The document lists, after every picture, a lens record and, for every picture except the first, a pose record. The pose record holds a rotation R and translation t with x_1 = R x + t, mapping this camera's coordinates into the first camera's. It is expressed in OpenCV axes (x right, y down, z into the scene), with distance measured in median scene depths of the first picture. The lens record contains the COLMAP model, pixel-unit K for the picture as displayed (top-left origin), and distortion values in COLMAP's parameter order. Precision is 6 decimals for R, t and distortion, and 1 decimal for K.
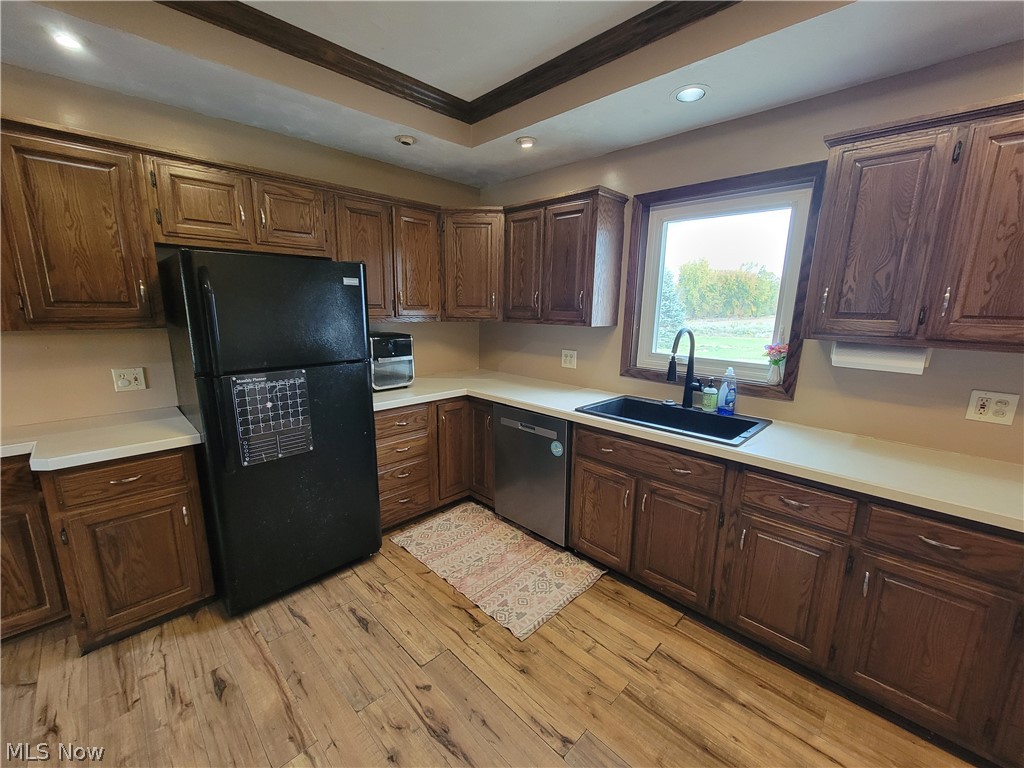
lens RADIAL K [[419.4, 0, 512.5], [0, 419.4, 386.0], [0, 0, 1]] dist [-0.001318, 0.000653]
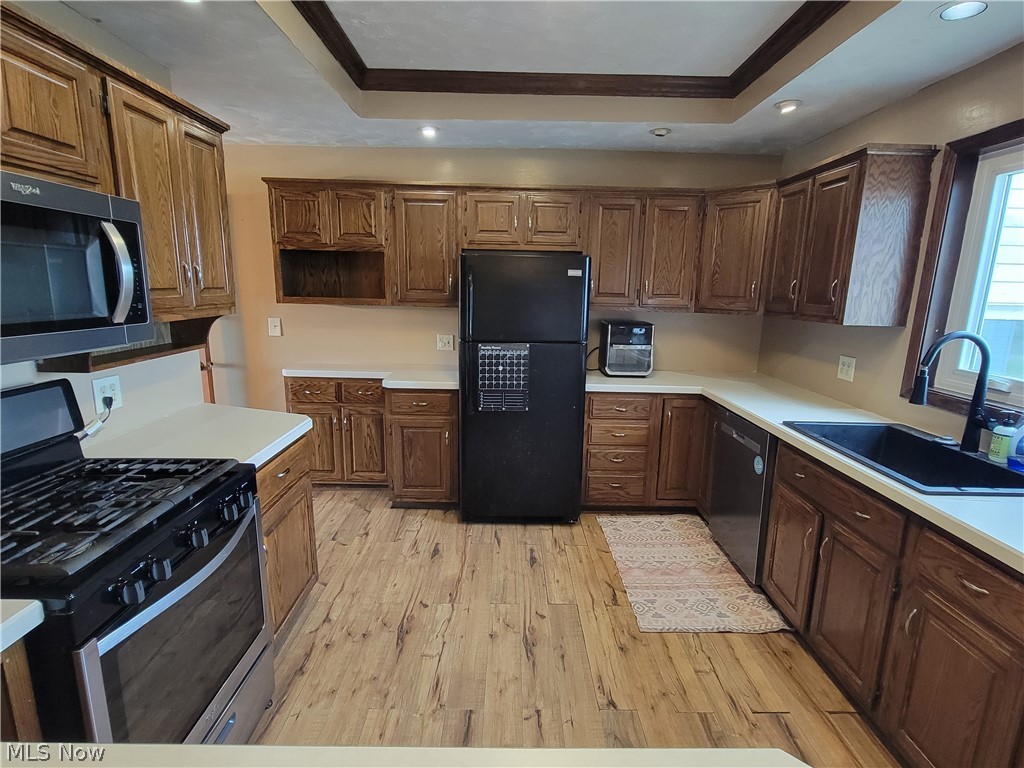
lens RADIAL K [[518.6, 0, 512.0], [0, 518.6, 384.0], [0, 0, 1]] dist [0.000074, 0.000392]
pose [[0.709085, 0.133486, -0.692373, 0.483066], [-0.147000, 0.988328, 0.039995, 0.019878], [0.689630, 0.073419, 0.720430, -0.116005]]
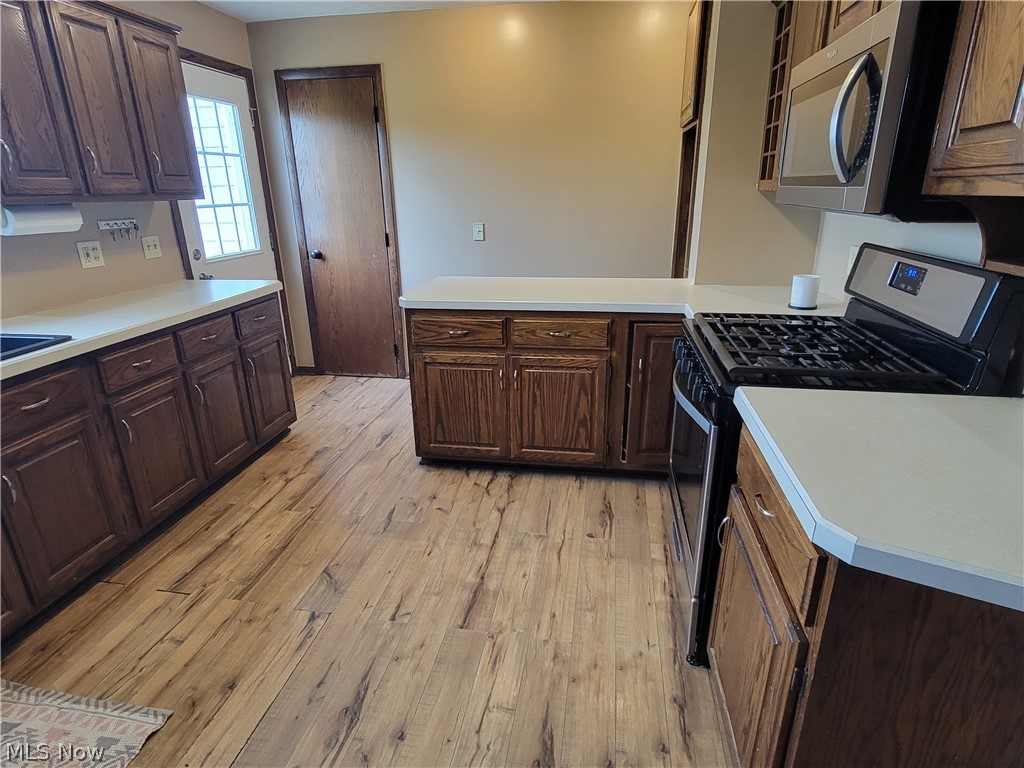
lens RADIAL K [[560.2, 0, 514.5], [0, 560.2, 387.3], [0, 0, 1]] dist [0.001051, 0.000894]
pose [[-0.578435, -0.277307, 0.767147, -0.653386], [0.168036, 0.879767, 0.444718, -0.090440], [-0.798234, 0.386149, -0.462290, 0.659451]]
